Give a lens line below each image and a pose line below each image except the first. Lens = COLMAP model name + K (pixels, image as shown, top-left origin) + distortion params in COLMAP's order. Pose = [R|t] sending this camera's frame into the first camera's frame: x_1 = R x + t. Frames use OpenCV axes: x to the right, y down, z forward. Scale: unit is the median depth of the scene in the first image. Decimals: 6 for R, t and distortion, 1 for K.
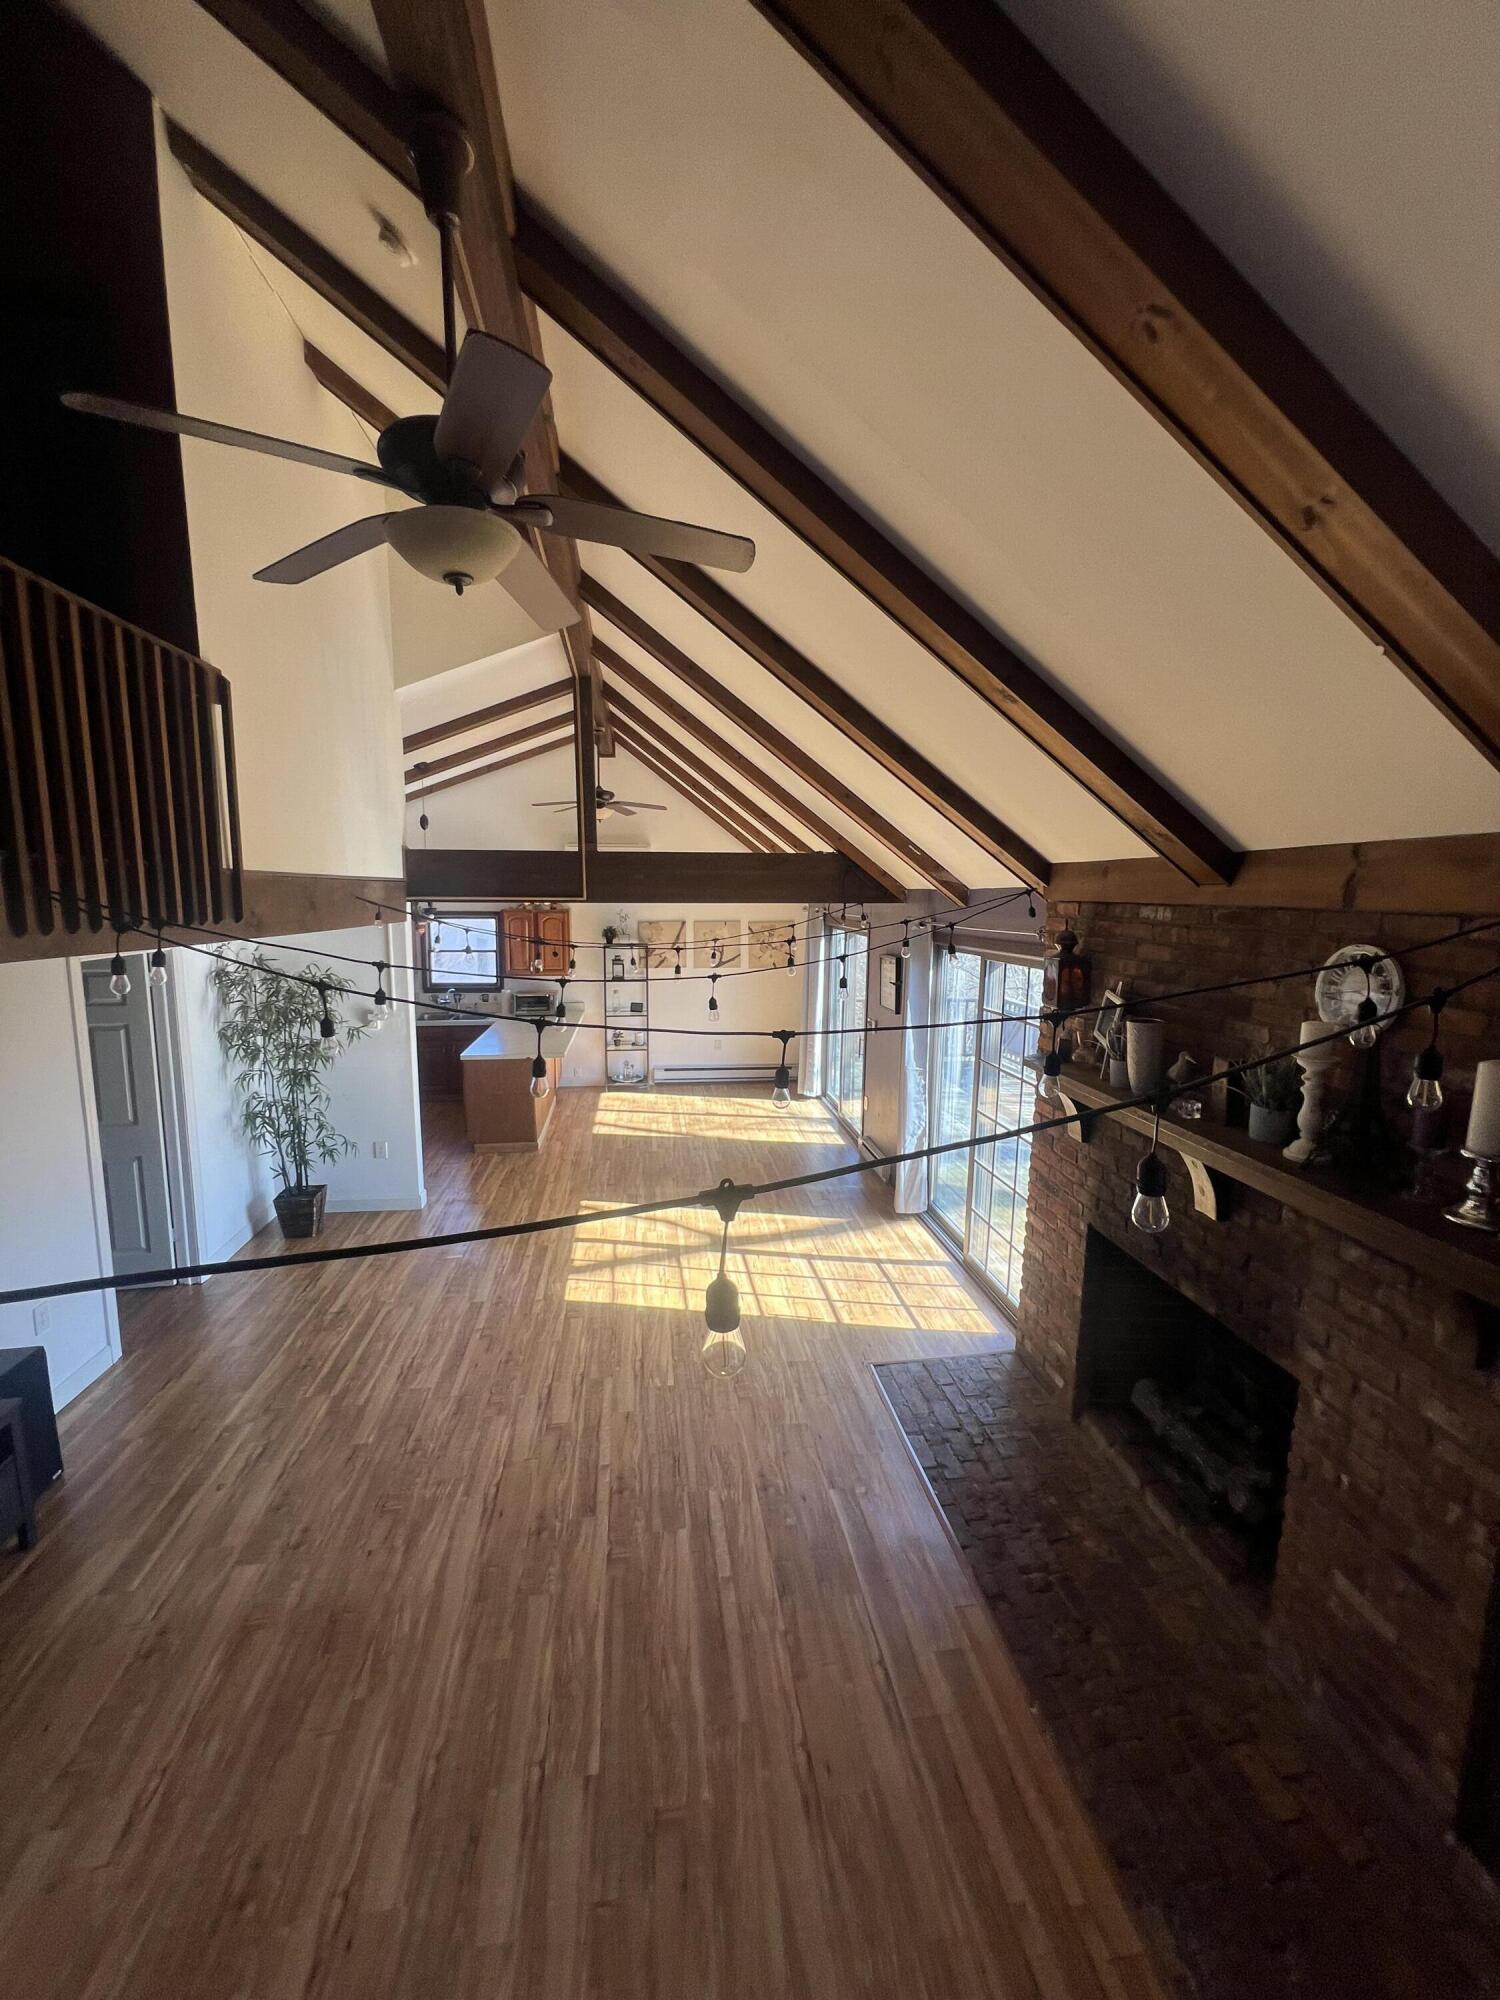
lens RADIAL K [[793.0, 0, 750.0], [0, 793.0, 1000.0], [0, 0, 1]] dist [-0.000295, -0.000143]
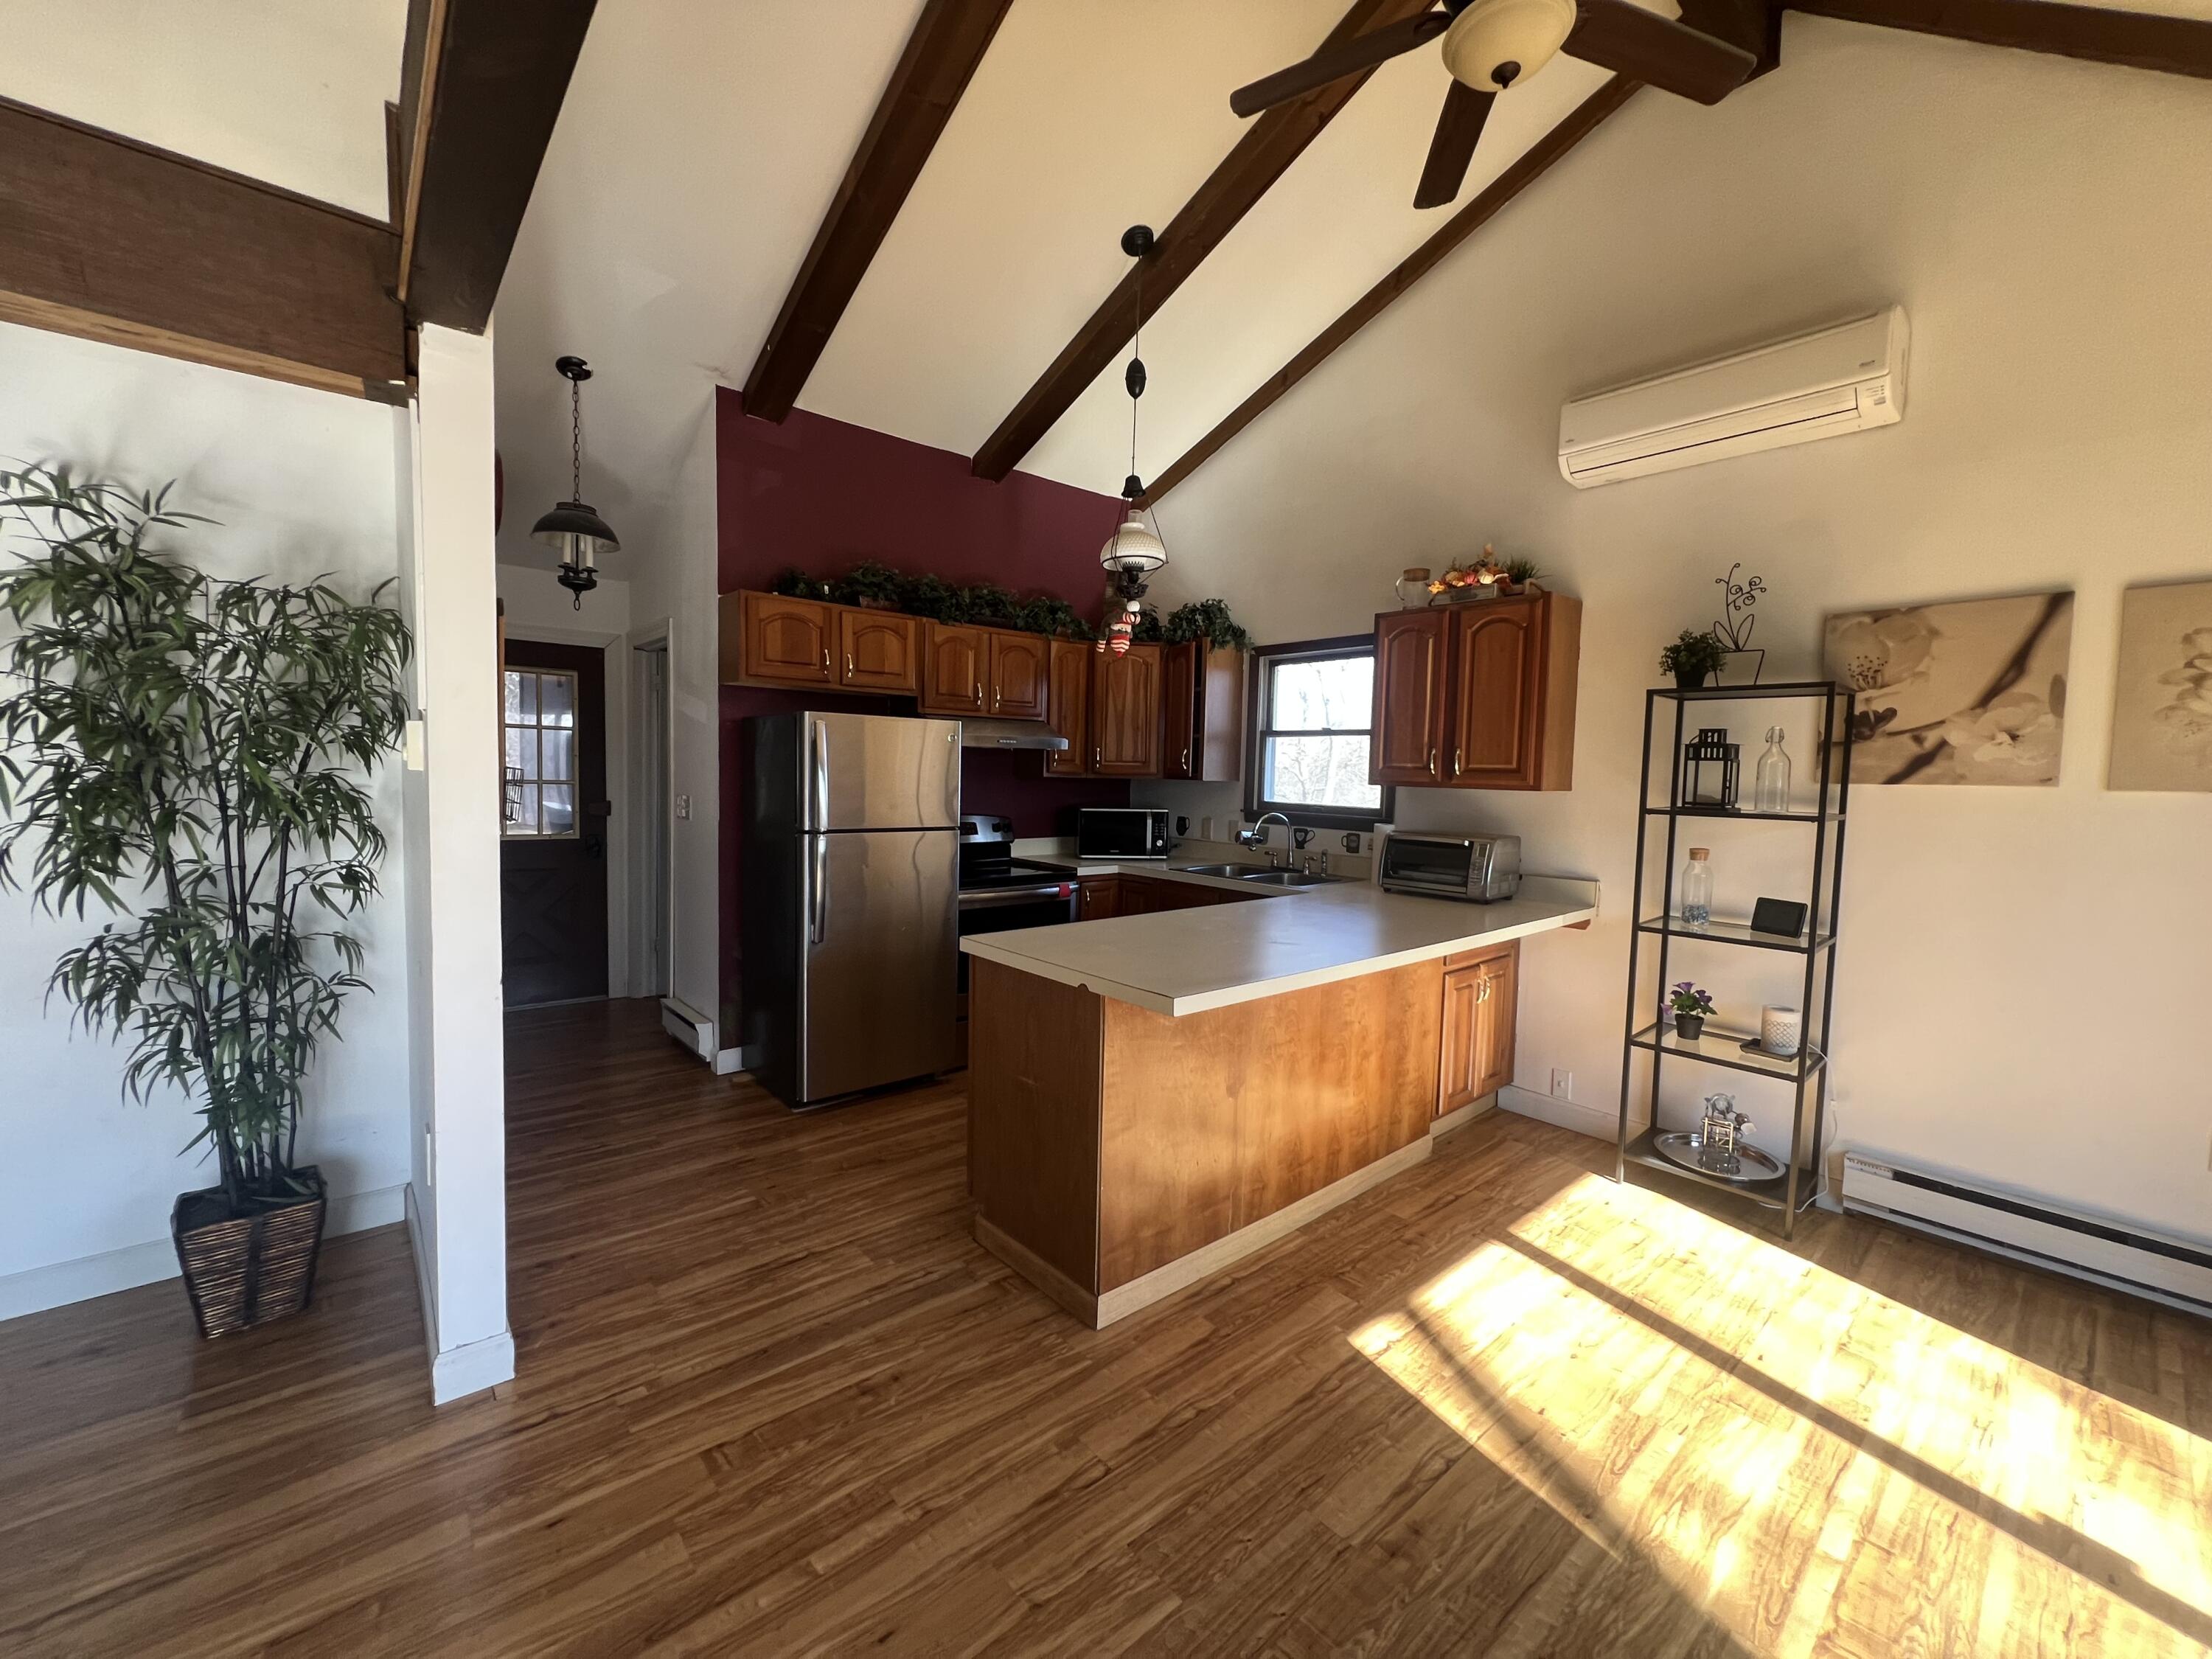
lens RADIAL K [[888.1, 0, 1106.0], [0, 888.1, 829.5], [0, 0, 1]] dist [0.001916, 0.000315]
pose [[0.549434, 0.058622, -0.833478, -0.022501], [-0.136215, 0.990475, -0.020130, 0.029451], [0.824359, 0.124592, 0.552186, 1.069592]]
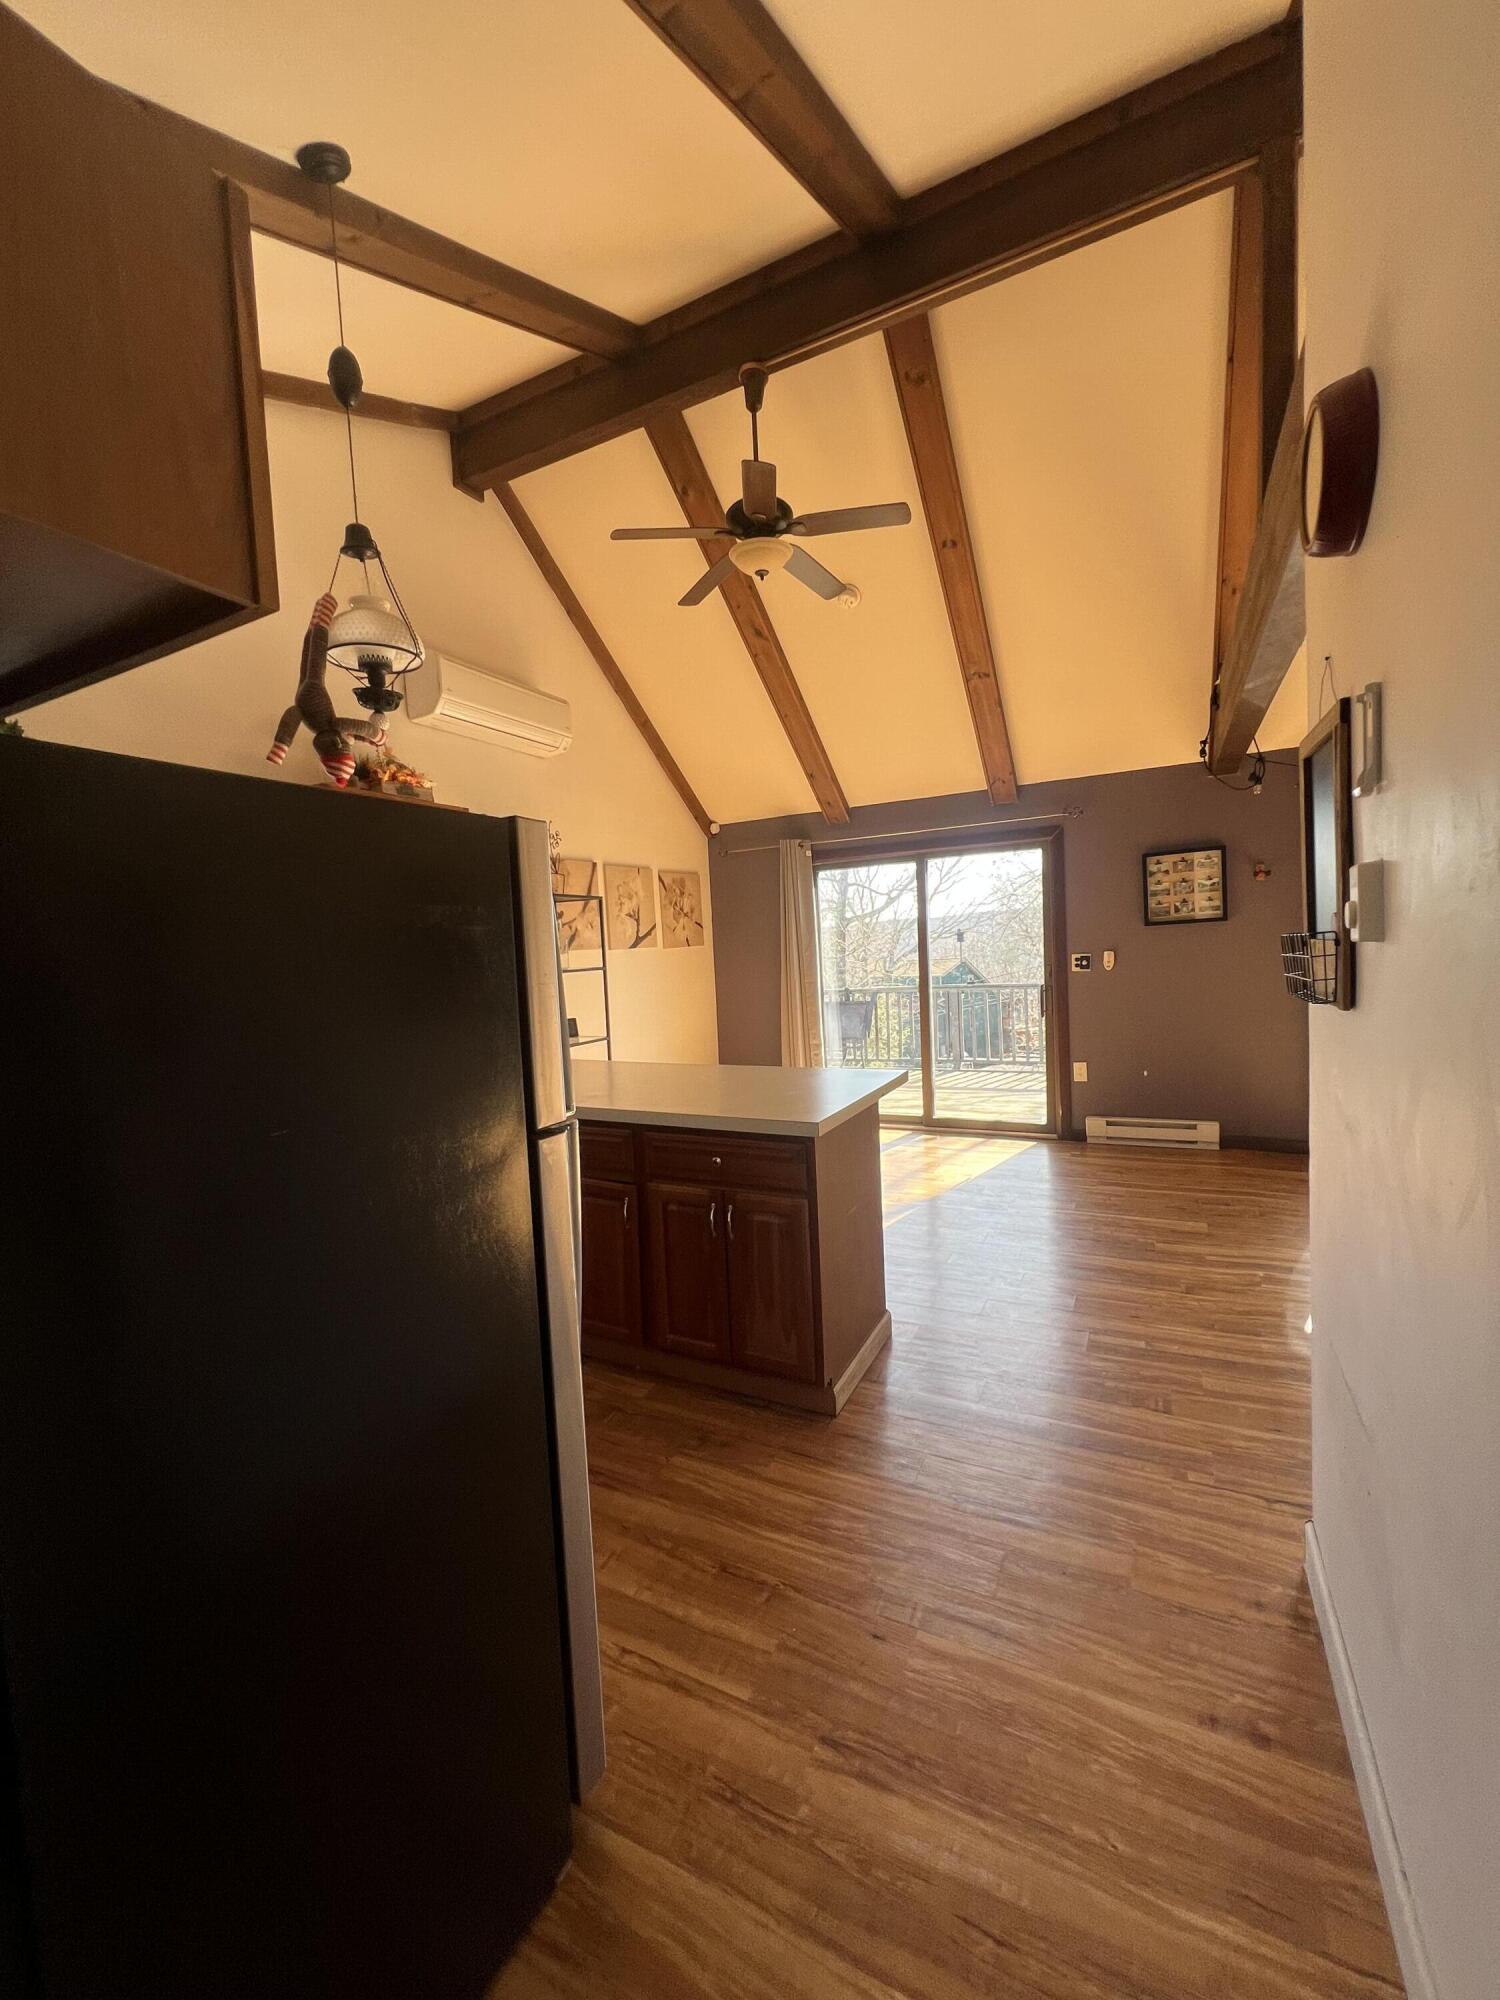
lens RADIAL K [[803.0, 0, 750.0], [0, 803.0, 1000.0], [0, 0, 1]] dist [0.001916, 0.000315]
pose [[0.566708, -0.093011, 0.818652, -0.812745], [0.168539, 0.985684, -0.004683, 0.022984], [-0.806496, 0.140629, 0.574271, 1.062063]]
